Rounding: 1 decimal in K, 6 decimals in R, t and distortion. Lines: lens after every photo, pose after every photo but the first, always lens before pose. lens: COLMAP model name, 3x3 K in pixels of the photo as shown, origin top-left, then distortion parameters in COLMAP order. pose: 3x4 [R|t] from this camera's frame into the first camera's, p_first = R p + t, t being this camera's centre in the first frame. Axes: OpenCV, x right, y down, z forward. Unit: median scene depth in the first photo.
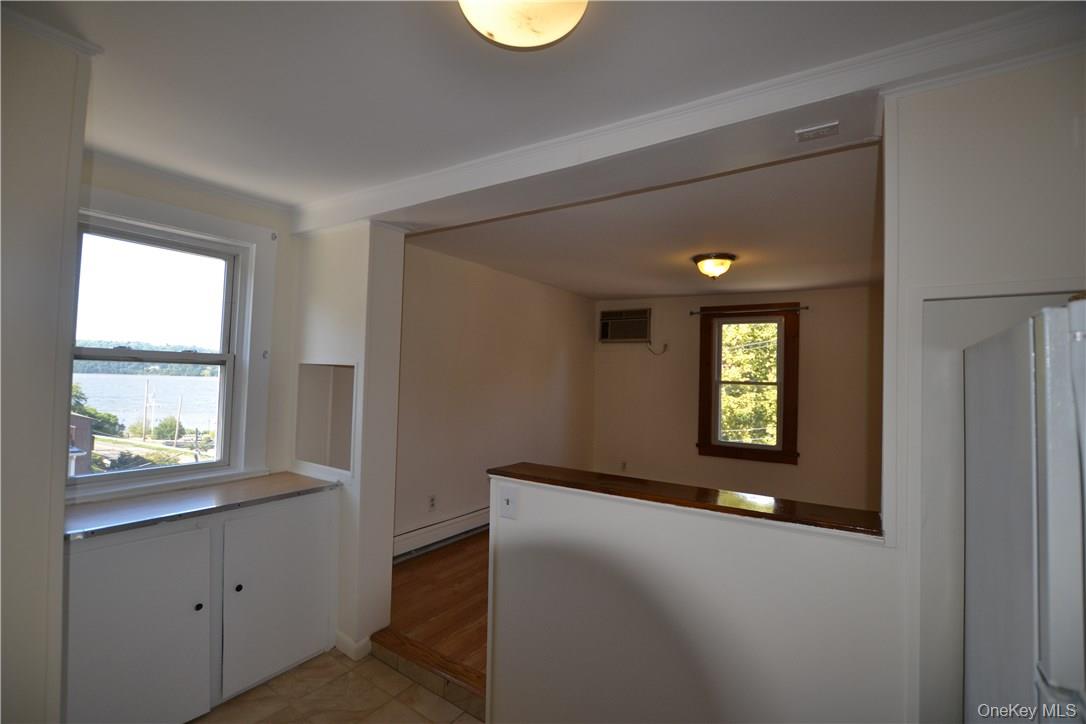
lens RADIAL K [[479.0, 0, 543.0], [0, 479.0, 362.0], [0, 0, 1]] dist [-0.022341, -0.000069]
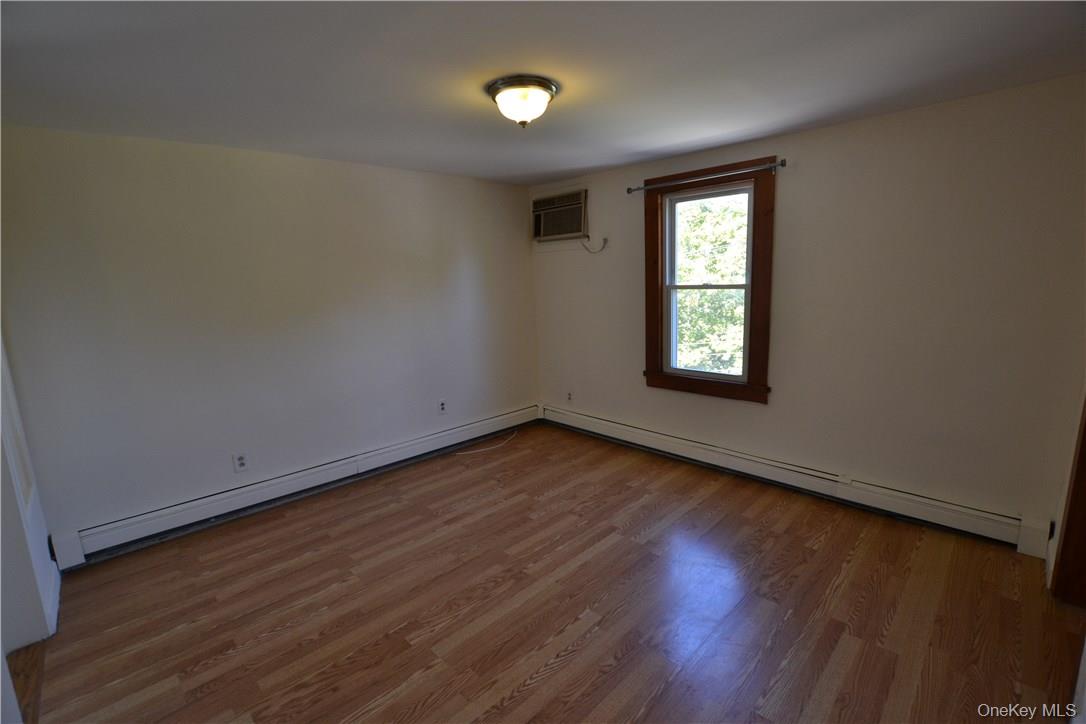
lens RADIAL K [[479.0, 0, 543.0], [0, 479.0, 362.0], [0, 0, 1]] dist [-0.022341, -0.000069]
pose [[0.975424, -0.024050, -0.219020, 0.334573], [0.068016, 0.978345, 0.195488, -0.001461], [0.209575, -0.205581, 0.955937, 0.252684]]
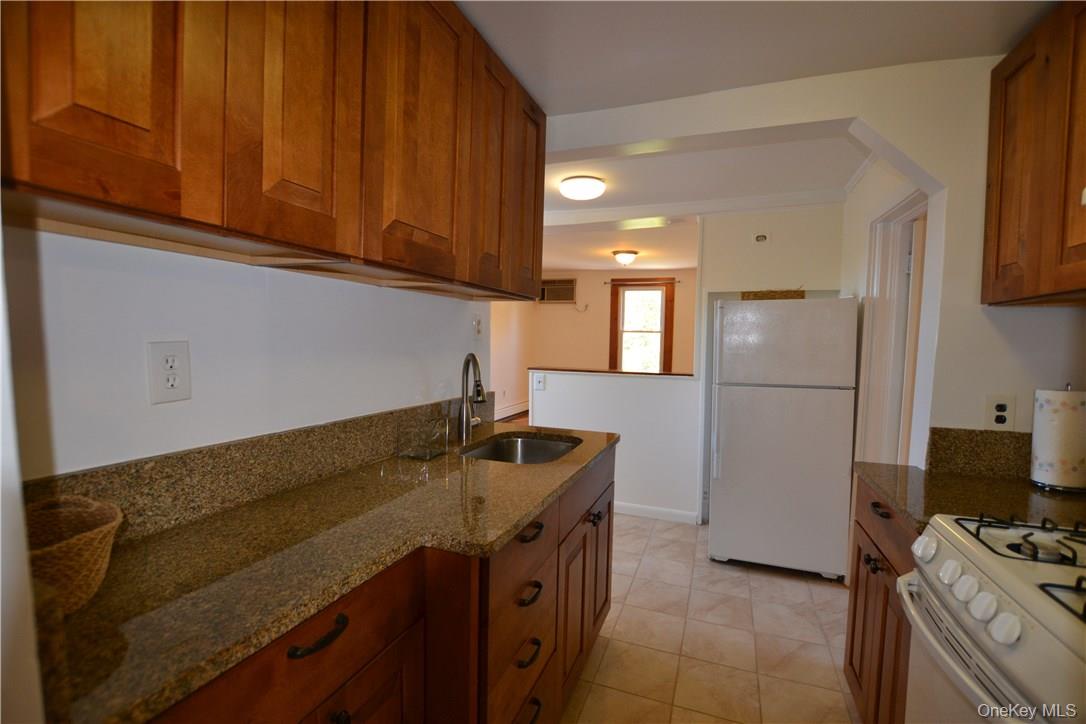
lens RADIAL K [[479.0, 0, 543.0], [0, 479.0, 362.0], [0, 0, 1]] dist [-0.022341, -0.000069]
pose [[0.977471, -0.019151, 0.210197, -0.173950], [0.000335, 0.996015, 0.089187, 0.004891], [-0.211067, -0.087107, 0.973583, -0.368713]]
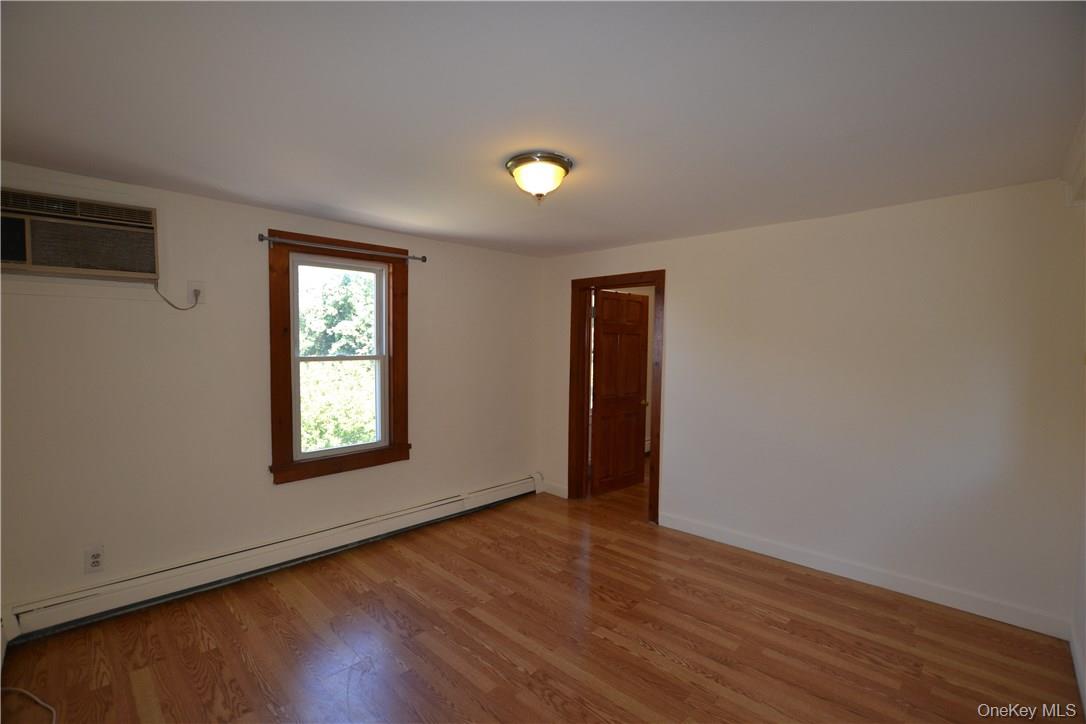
lens RADIAL K [[475.0, 0, 531.1], [0, 475.0, 371.0], [0, 0, 1]] dist [-0.026070, -0.000086]
pose [[0.228467, -0.085229, 0.969814, -0.153094], [-0.023647, 0.995381, 0.093047, -0.006542], [-0.973265, -0.044191, 0.225396, 0.571321]]
